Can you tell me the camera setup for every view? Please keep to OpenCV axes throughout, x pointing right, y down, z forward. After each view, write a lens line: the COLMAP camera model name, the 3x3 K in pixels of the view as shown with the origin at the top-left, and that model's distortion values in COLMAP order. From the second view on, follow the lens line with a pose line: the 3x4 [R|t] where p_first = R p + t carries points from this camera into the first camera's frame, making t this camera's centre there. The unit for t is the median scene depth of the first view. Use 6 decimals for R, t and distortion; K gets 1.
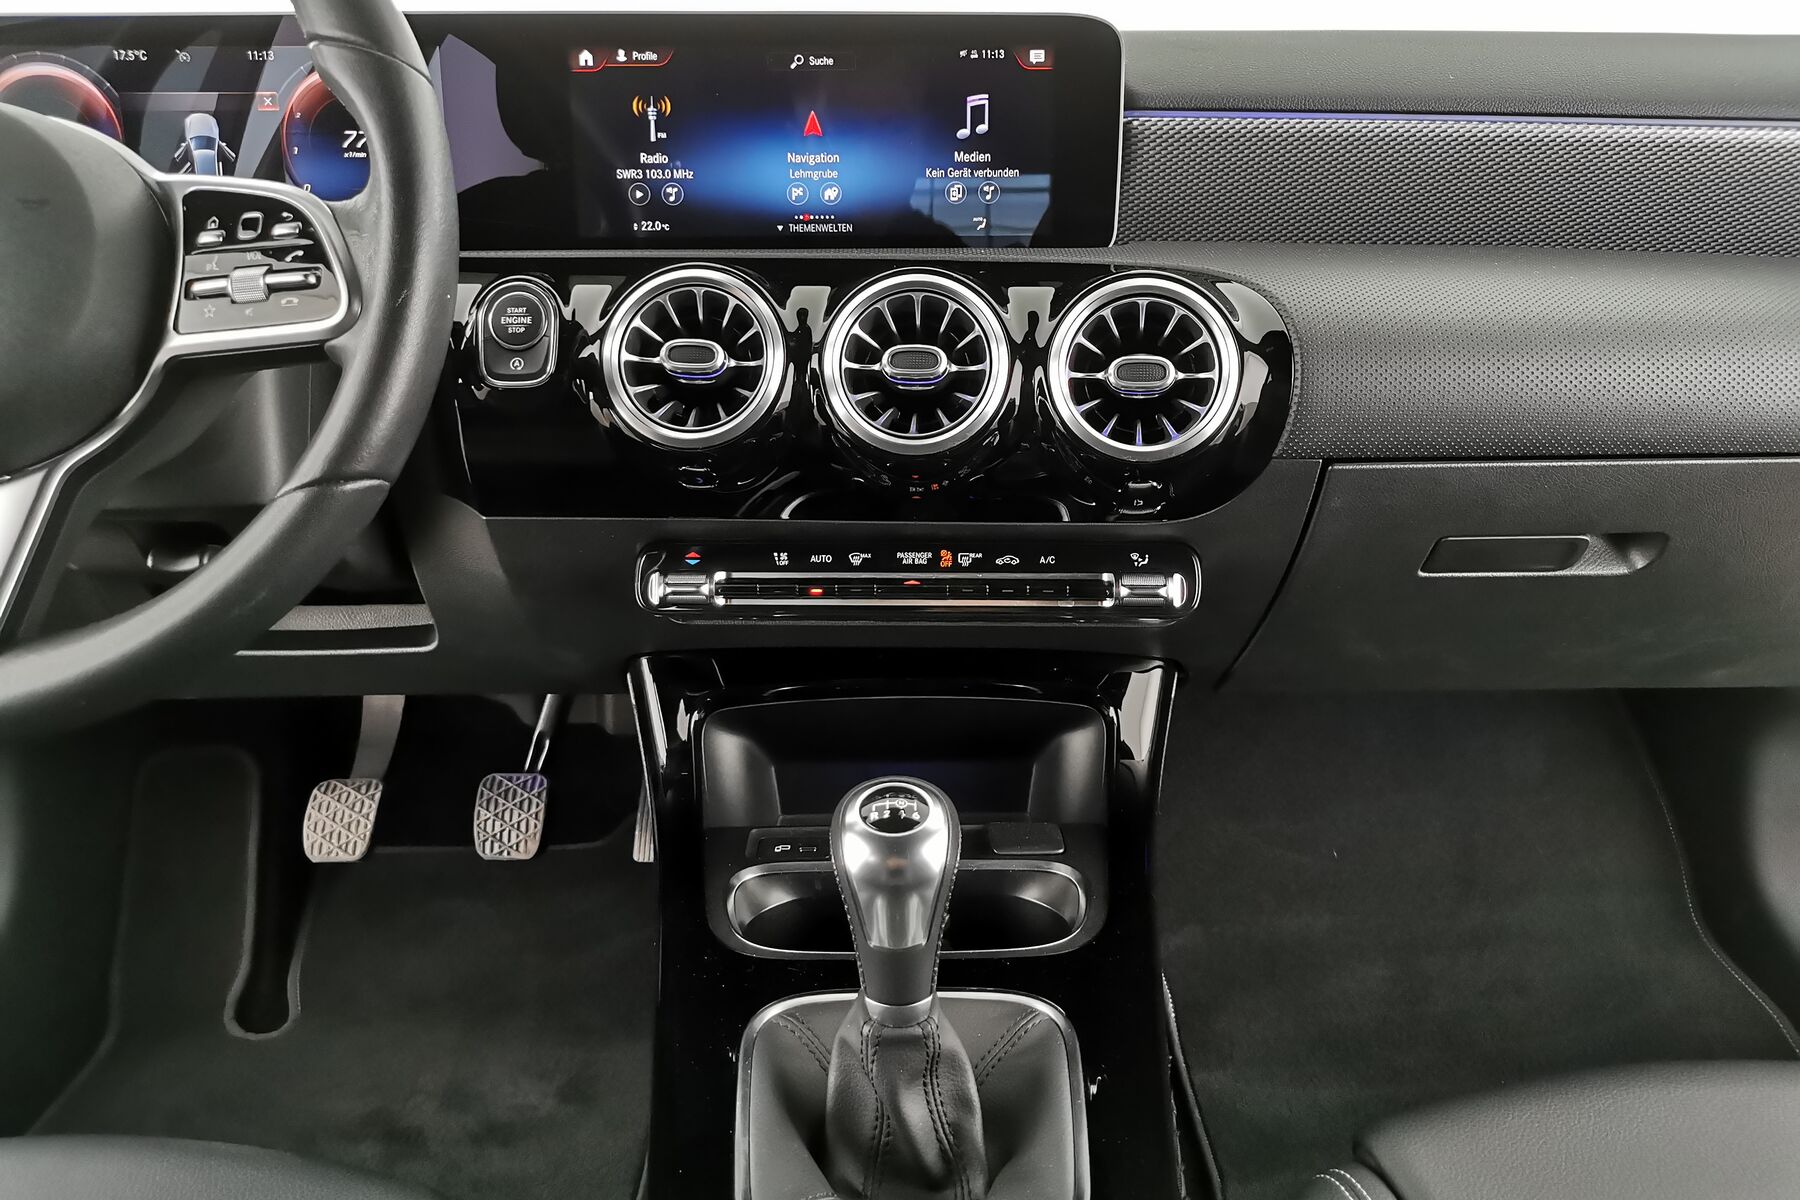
lens RADIAL K [[1372.2, 0, 894.9], [0, 1372.2, 601.8], [0, 0, 1]] dist [0.004472, 0.000809]
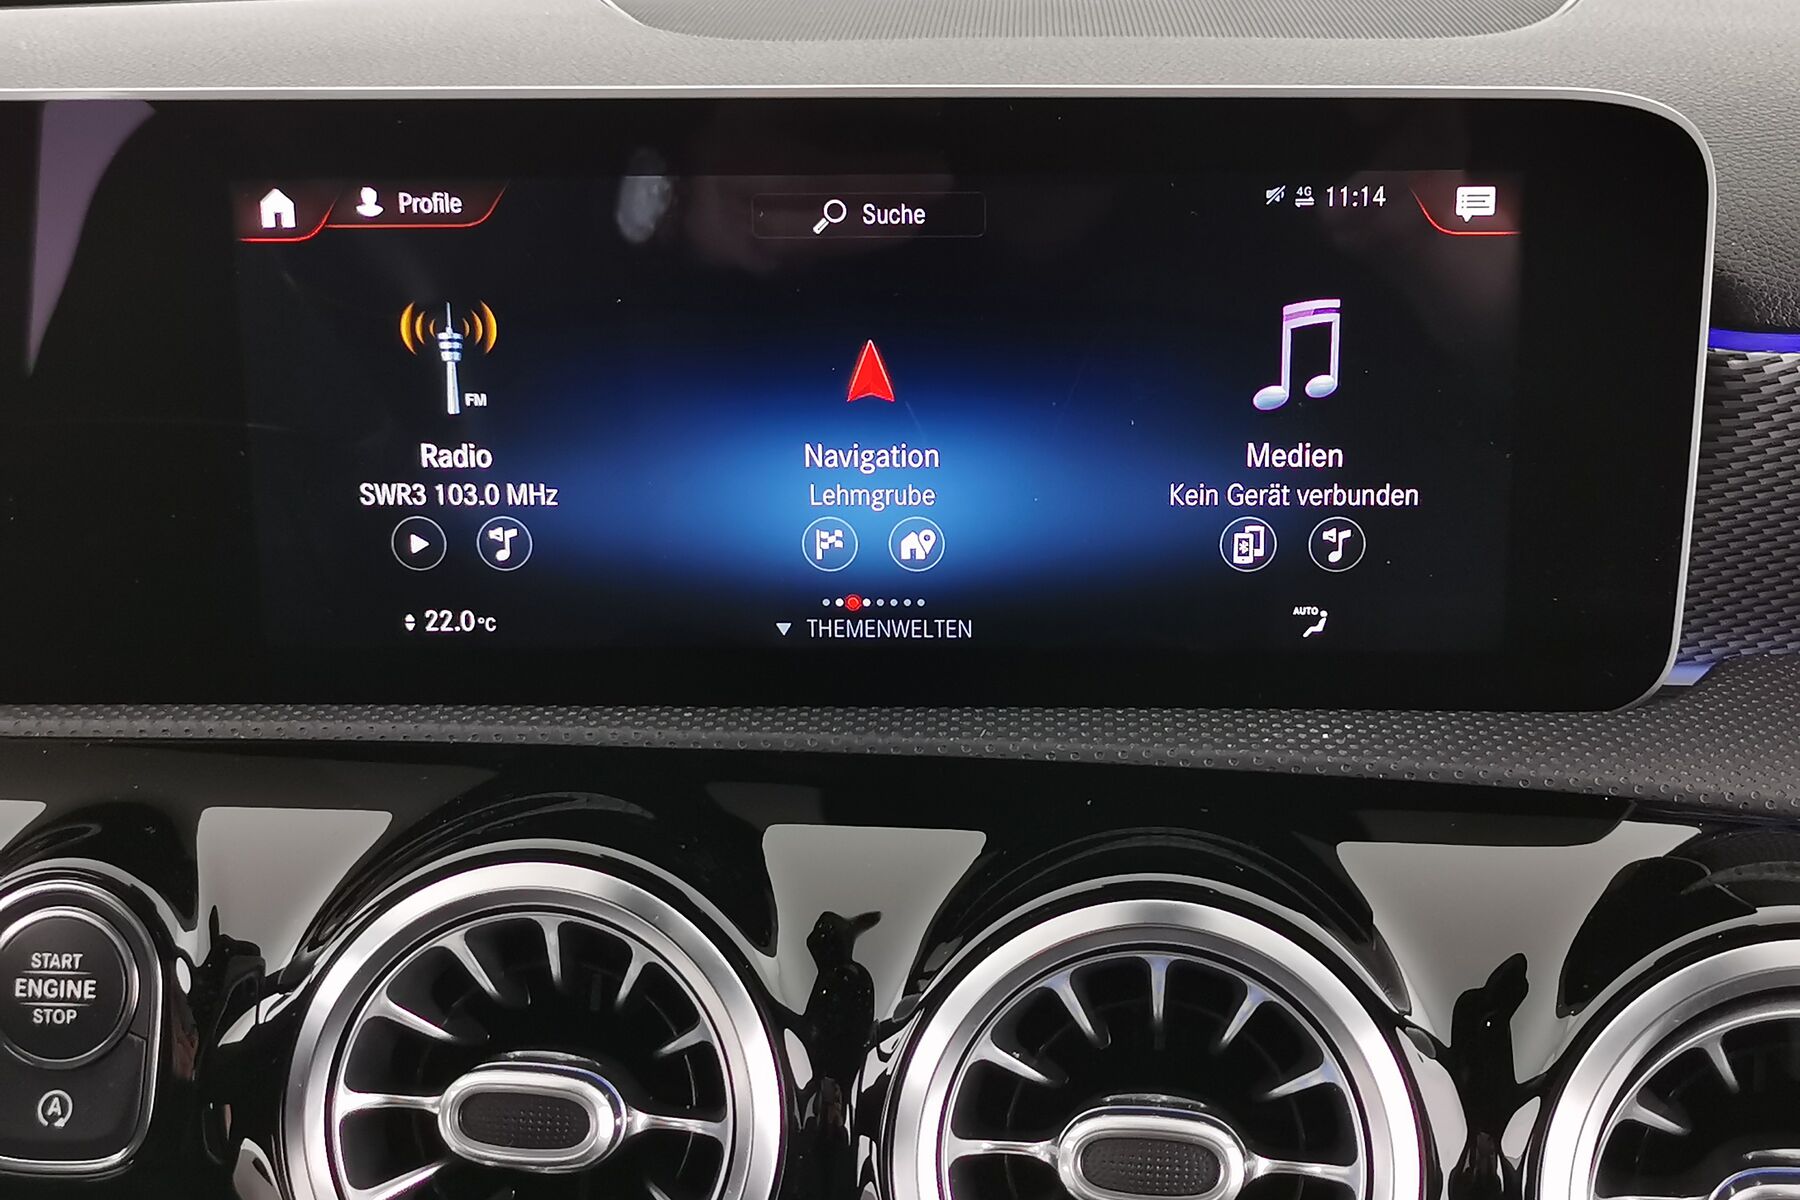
lens RADIAL K [[2384.3, 0, 902.8], [0, 2384.3, 598.7], [0, 0, 1]] dist [0.004145, 0.000000]
pose [[0.998507, 0.006466, -0.054242, -0.014824], [-0.006831, 0.999955, -0.006550, -0.280190], [0.054197, 0.006910, 0.998506, 0.344044]]
